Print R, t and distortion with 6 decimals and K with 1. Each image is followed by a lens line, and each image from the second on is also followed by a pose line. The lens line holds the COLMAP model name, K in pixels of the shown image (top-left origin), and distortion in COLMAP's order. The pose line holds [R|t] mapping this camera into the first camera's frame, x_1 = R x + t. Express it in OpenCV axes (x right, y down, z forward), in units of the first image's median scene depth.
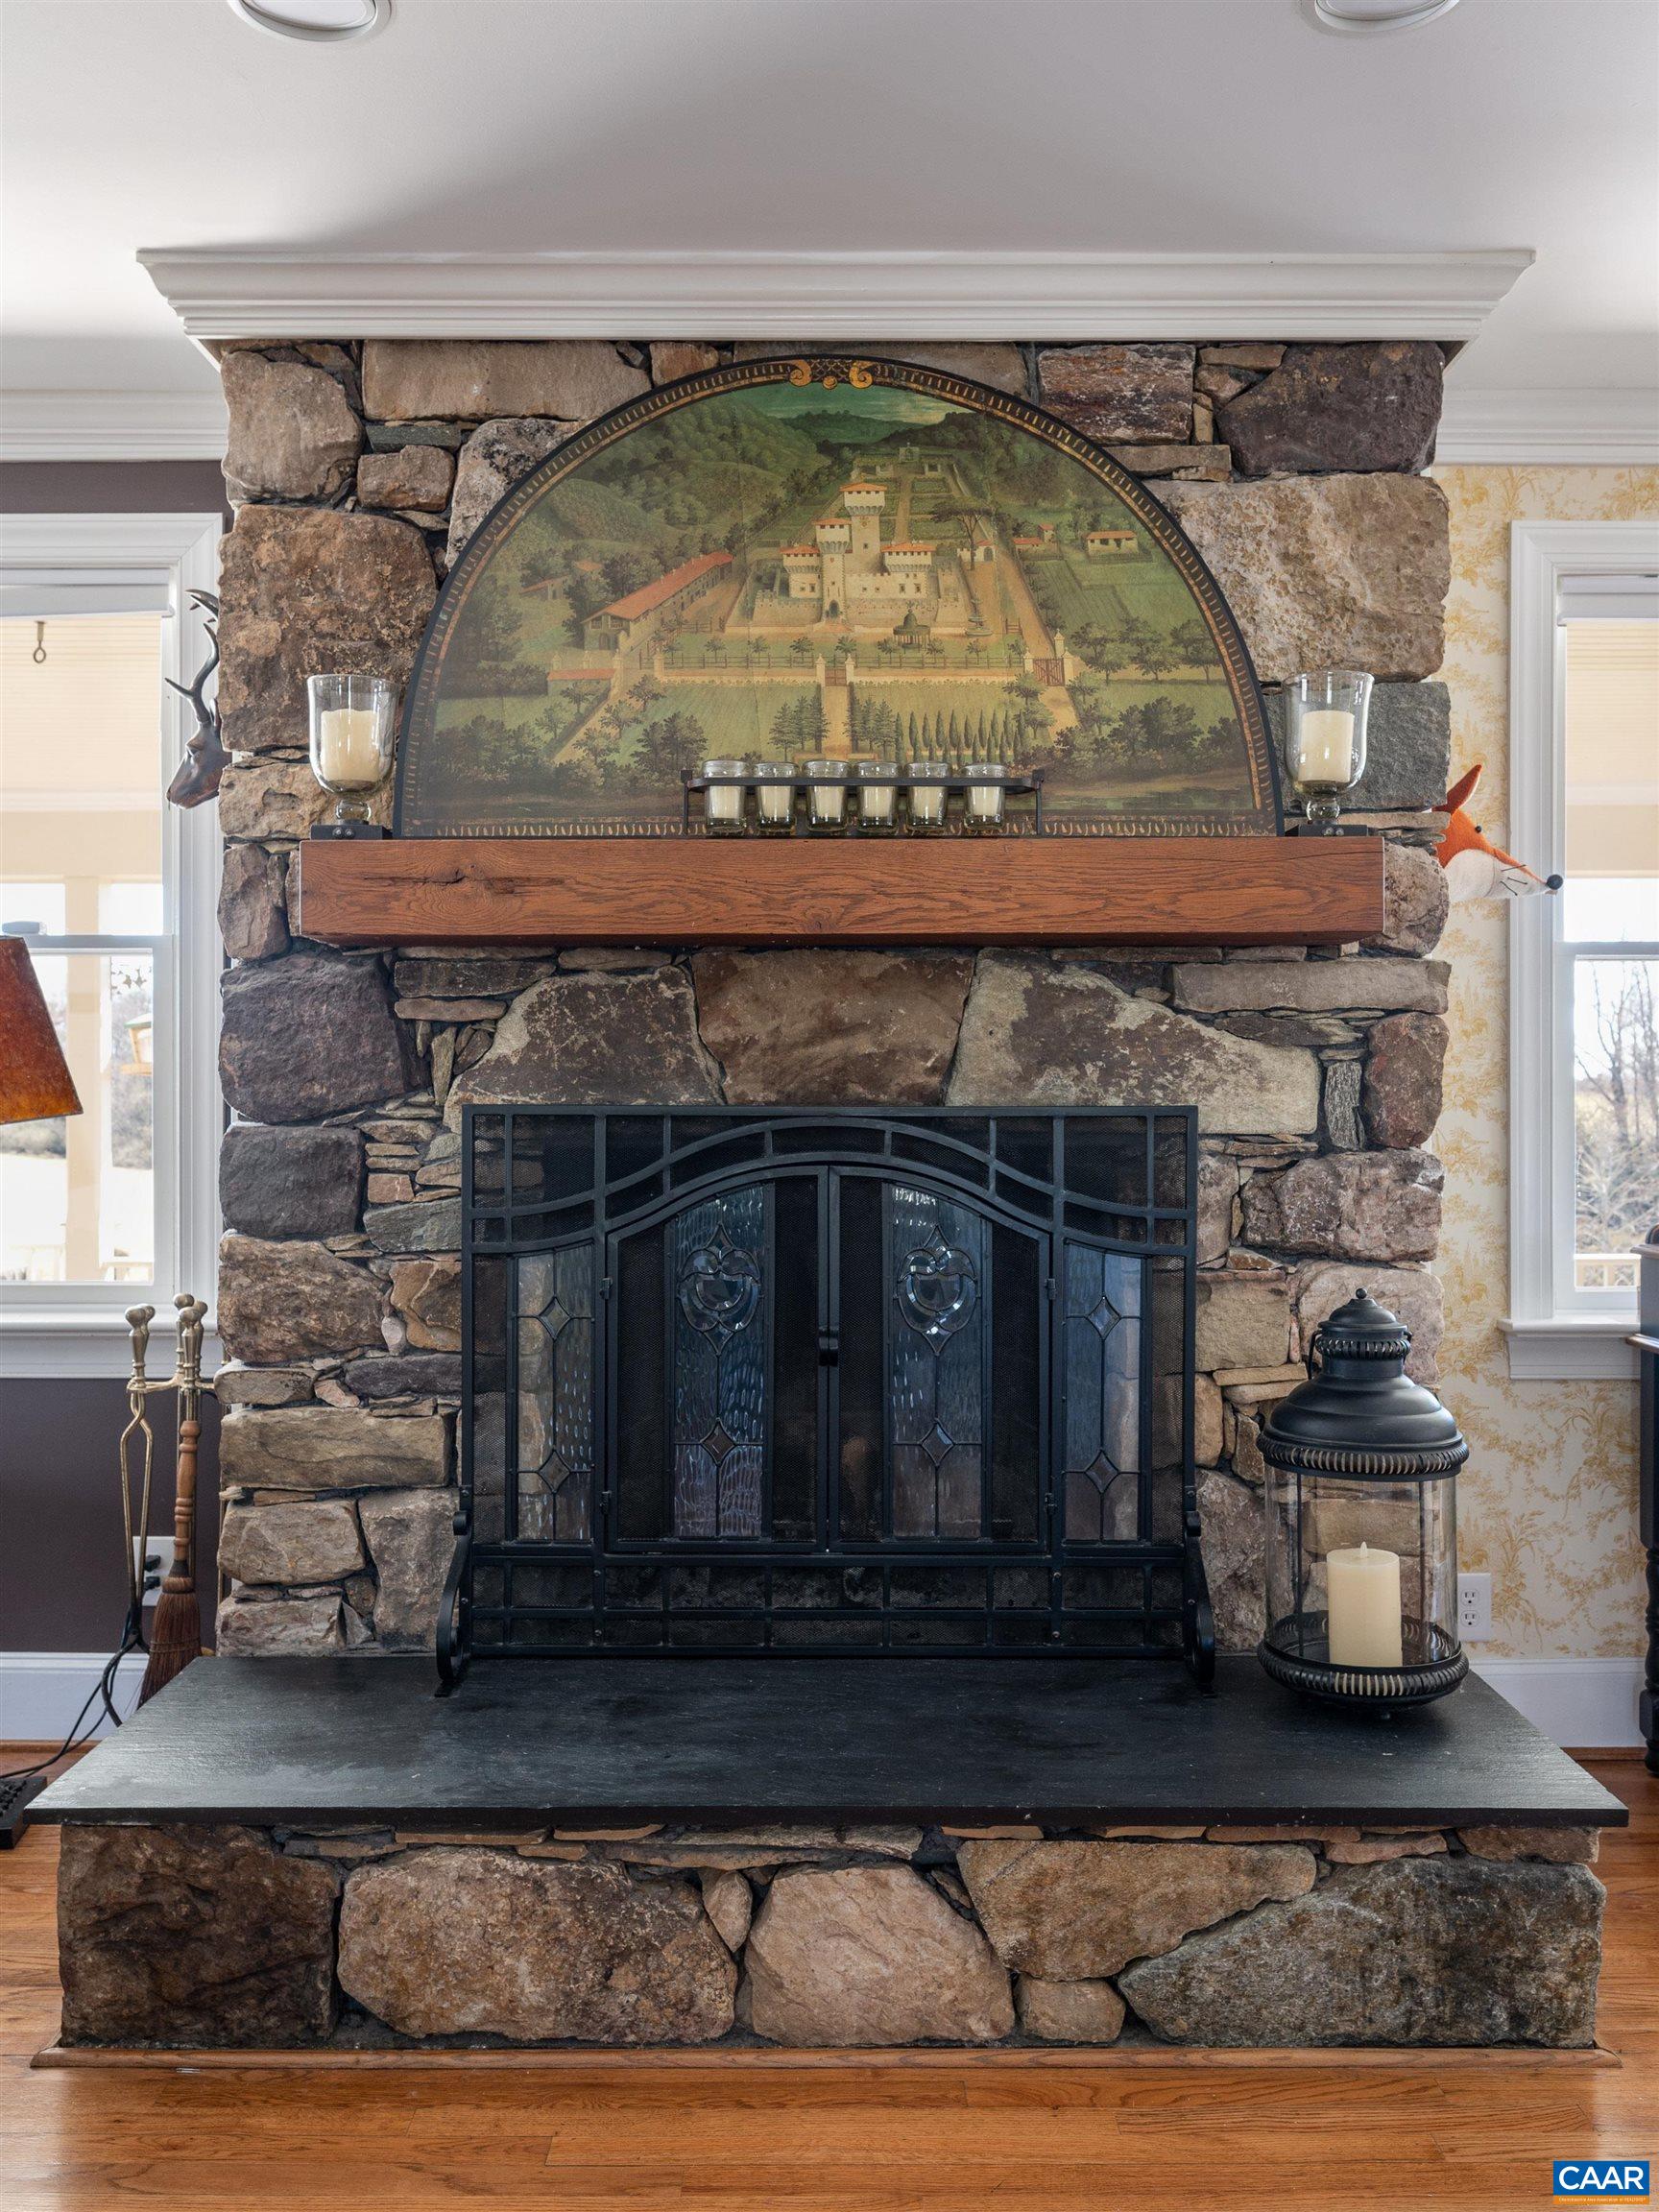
lens RADIAL K [[1833.8, 0, 829.2], [0, 1833.8, 1128.3], [0, 0, 1]] dist [-0.002237, -0.004195]
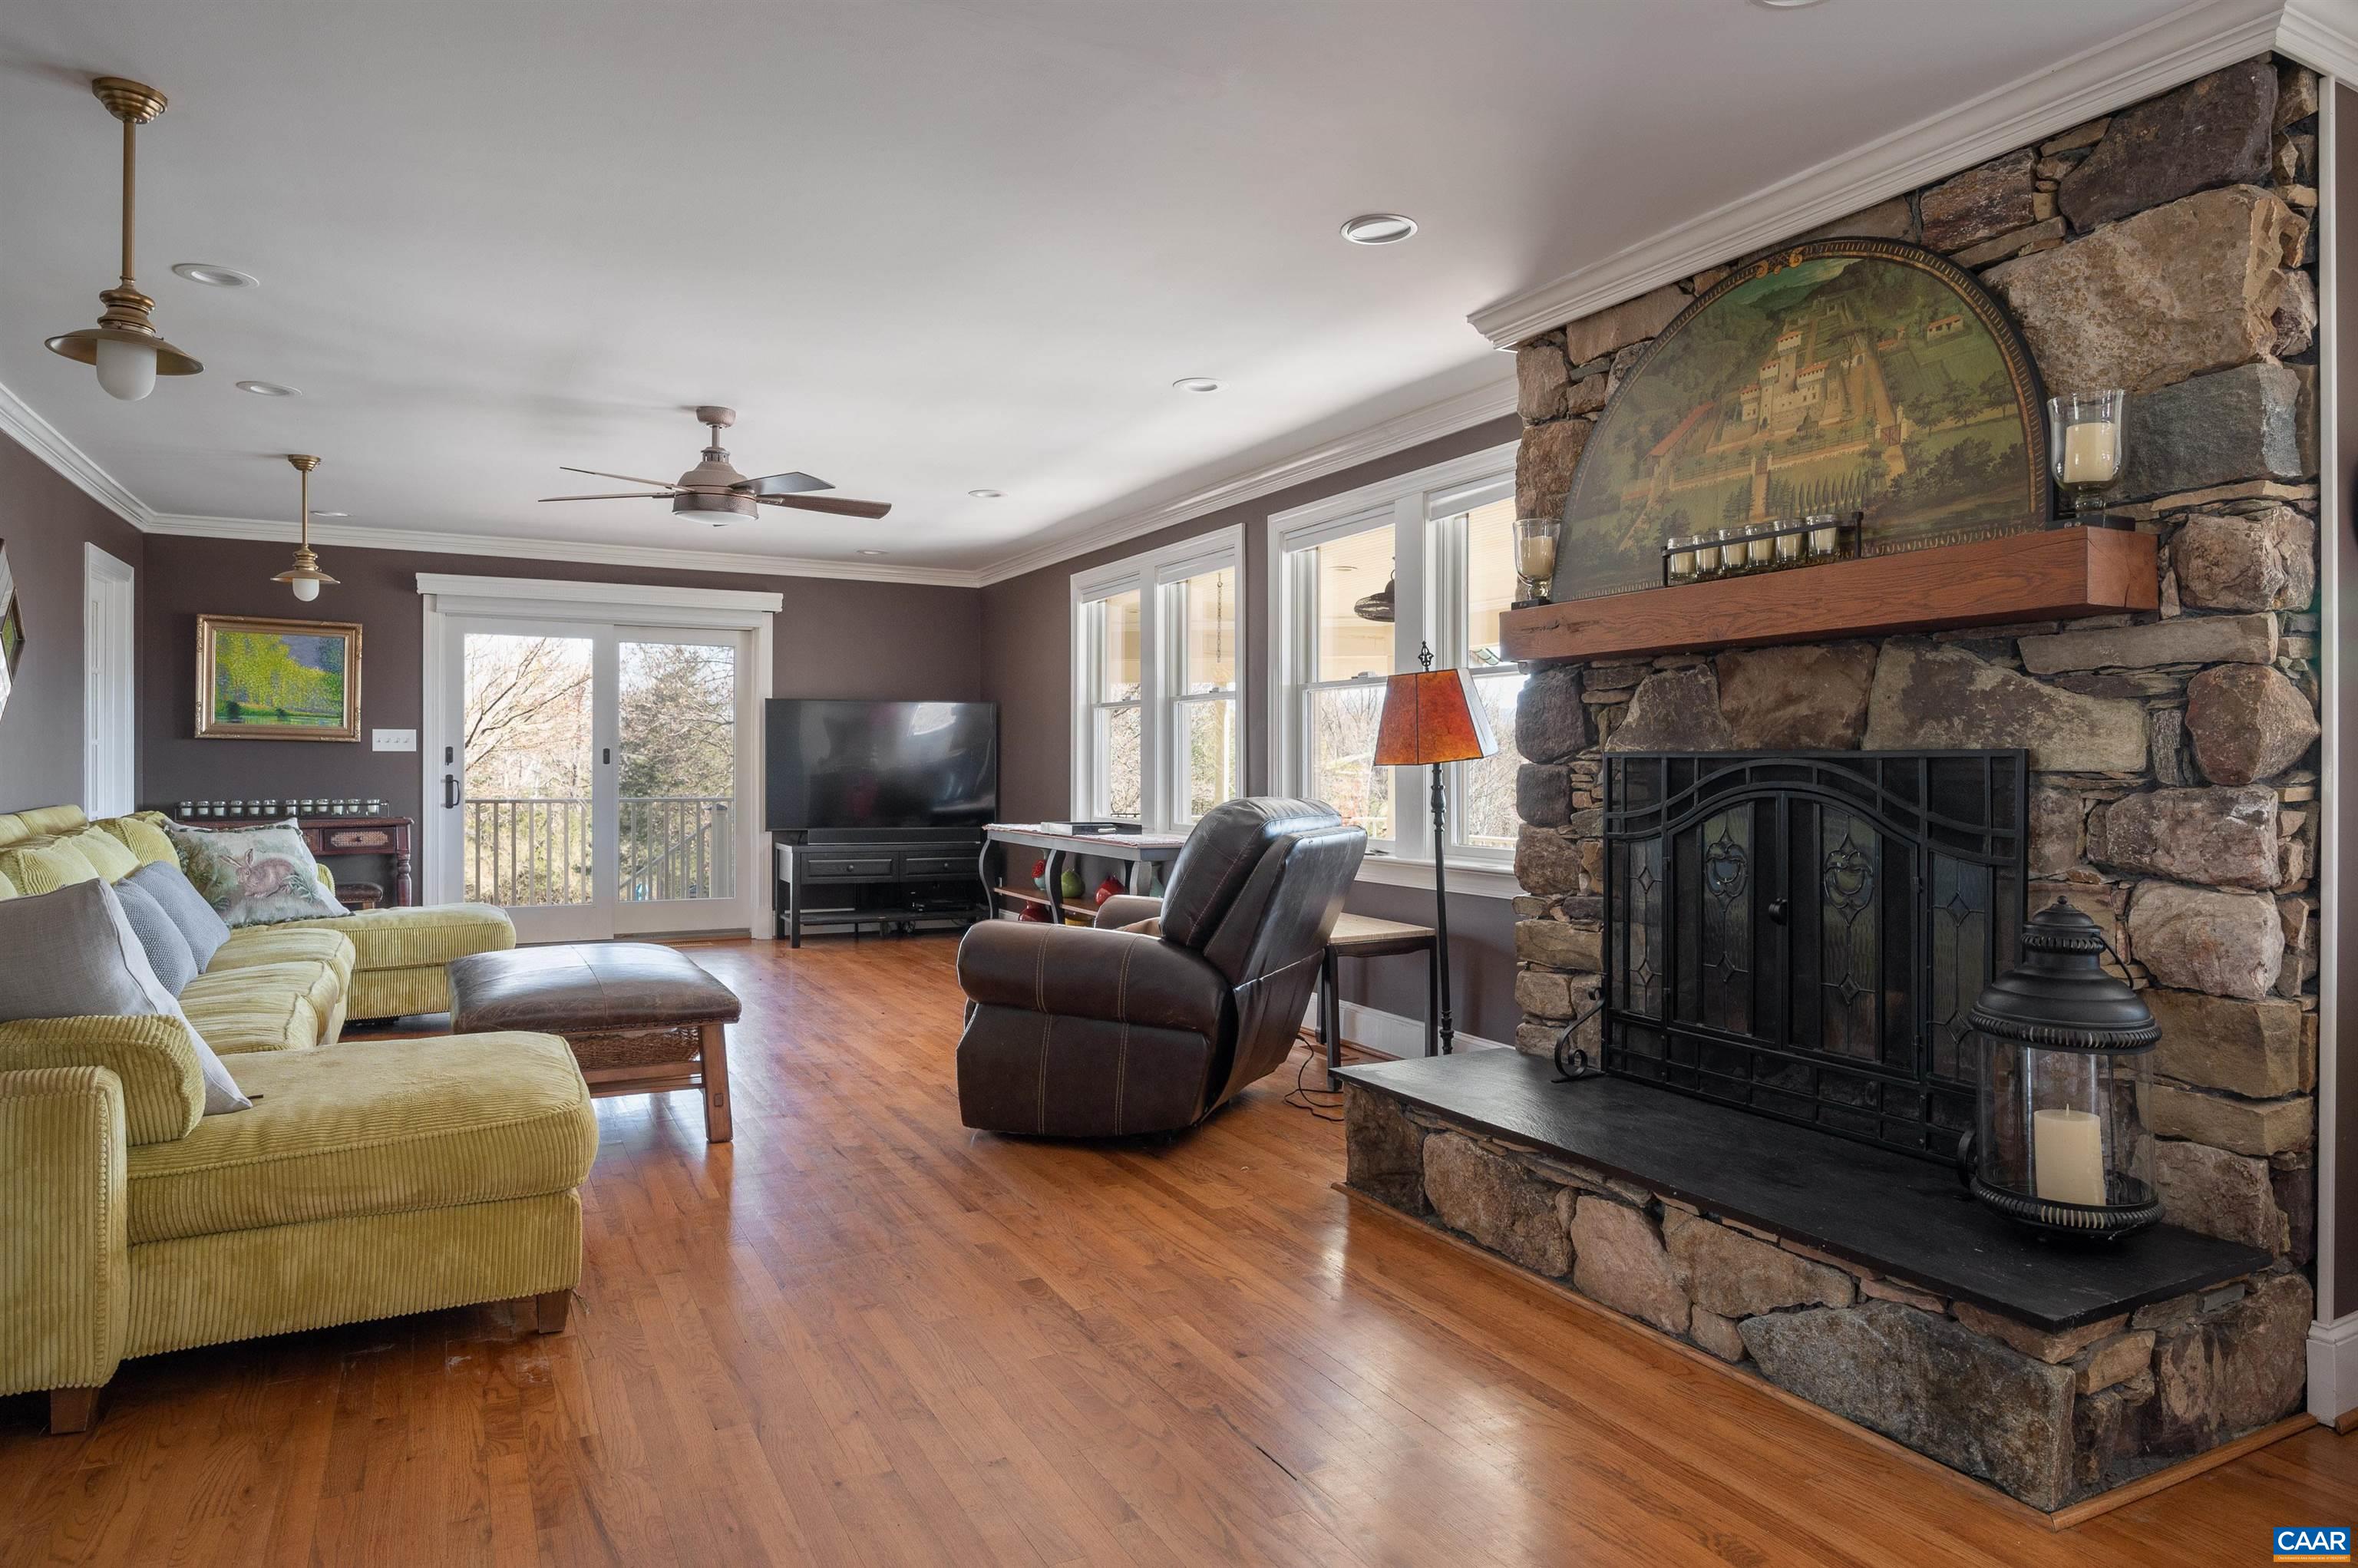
lens RADIAL K [[1398.5, 0, 1182.5], [0, 1398.5, 766.4], [0, 0, 1]] dist [0.001572, -0.001444]
pose [[0.467983, 0.002696, -0.883733, 0.783145], [-0.011597, 0.999928, -0.003091, 0.009664], [0.883661, 0.011695, 0.467980, 0.036163]]
